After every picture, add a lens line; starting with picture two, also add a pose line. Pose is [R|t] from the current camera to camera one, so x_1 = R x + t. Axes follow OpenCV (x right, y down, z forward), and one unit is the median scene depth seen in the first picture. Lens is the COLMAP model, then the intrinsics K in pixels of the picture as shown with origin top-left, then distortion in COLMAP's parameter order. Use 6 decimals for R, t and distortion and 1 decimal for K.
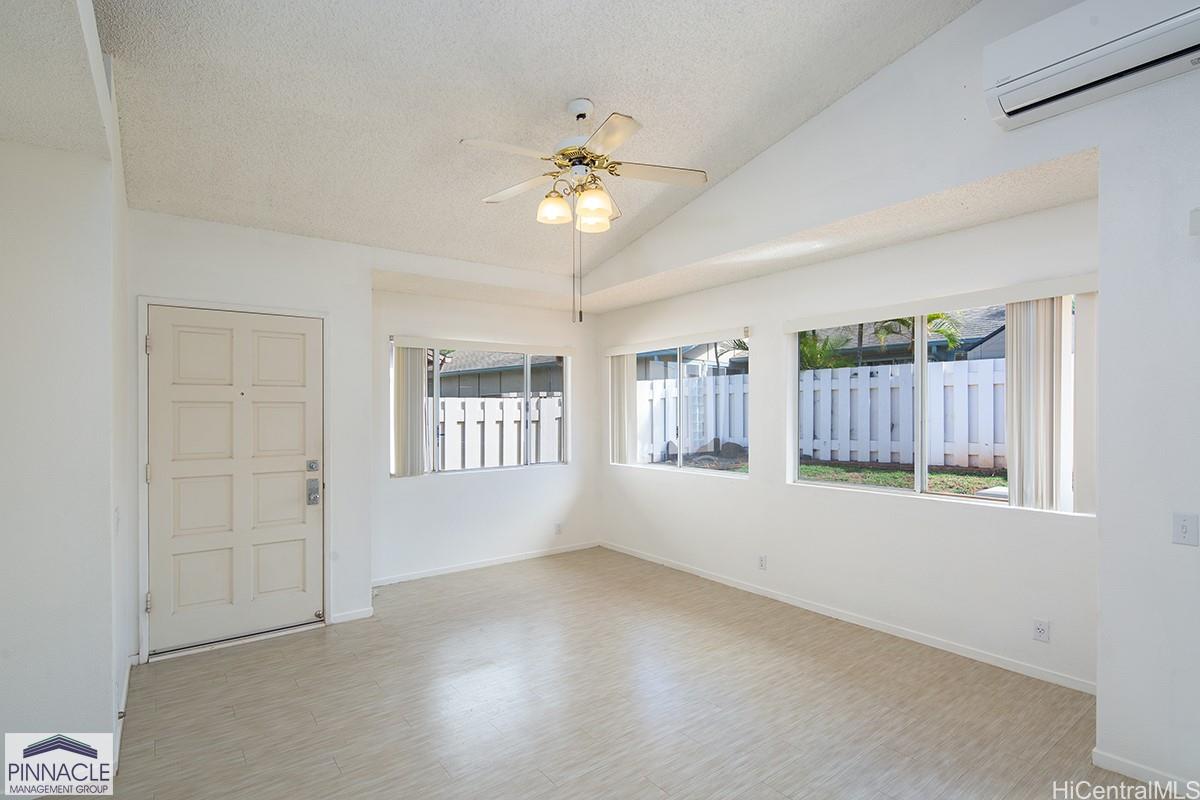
lens RADIAL K [[589.7, 0, 599.7], [0, 589.7, 405.5], [0, 0, 1]] dist [0.002218, -0.000262]
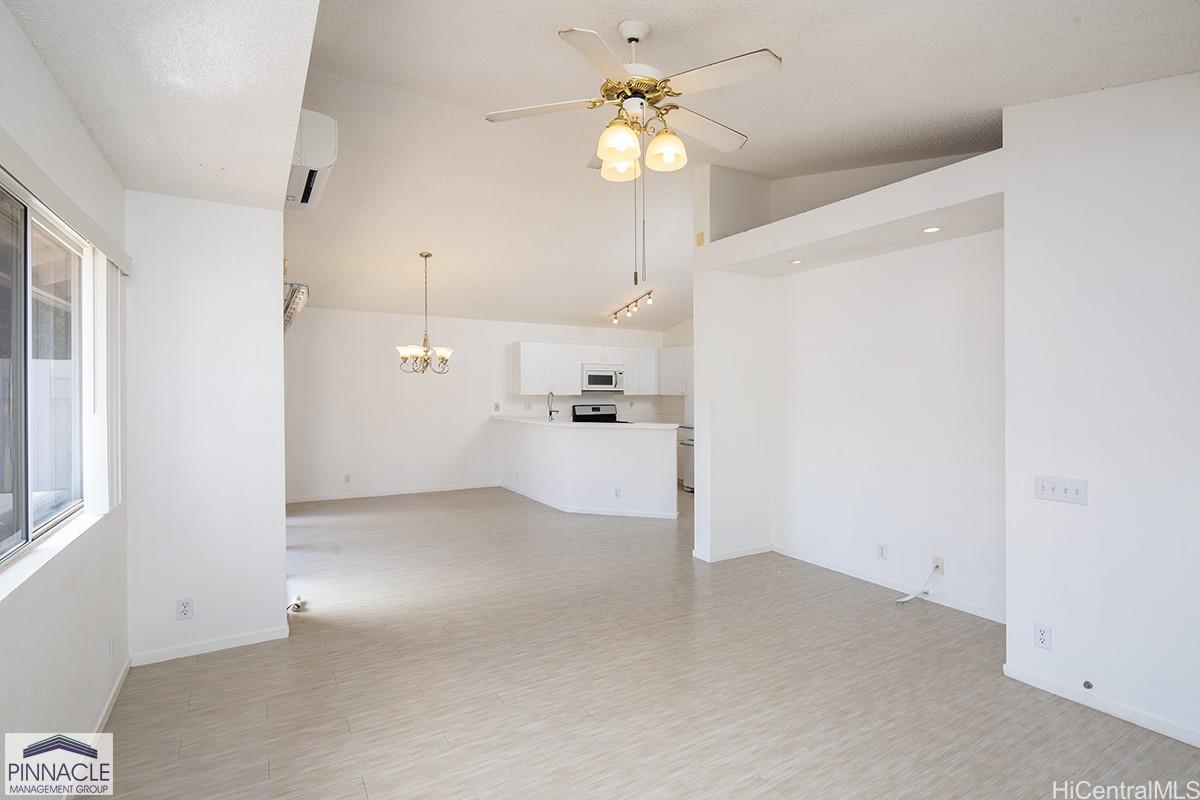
lens RADIAL K [[589.7, 0, 600.1], [0, 589.7, 395.5], [0, 0, 1]] dist [0.002218, -0.000262]
pose [[-0.994255, 0.007462, 0.106780, -0.077576], [0.007530, 0.999972, 0.000237, 0.013679], [-0.106775, 0.001040, -0.994283, 2.037776]]
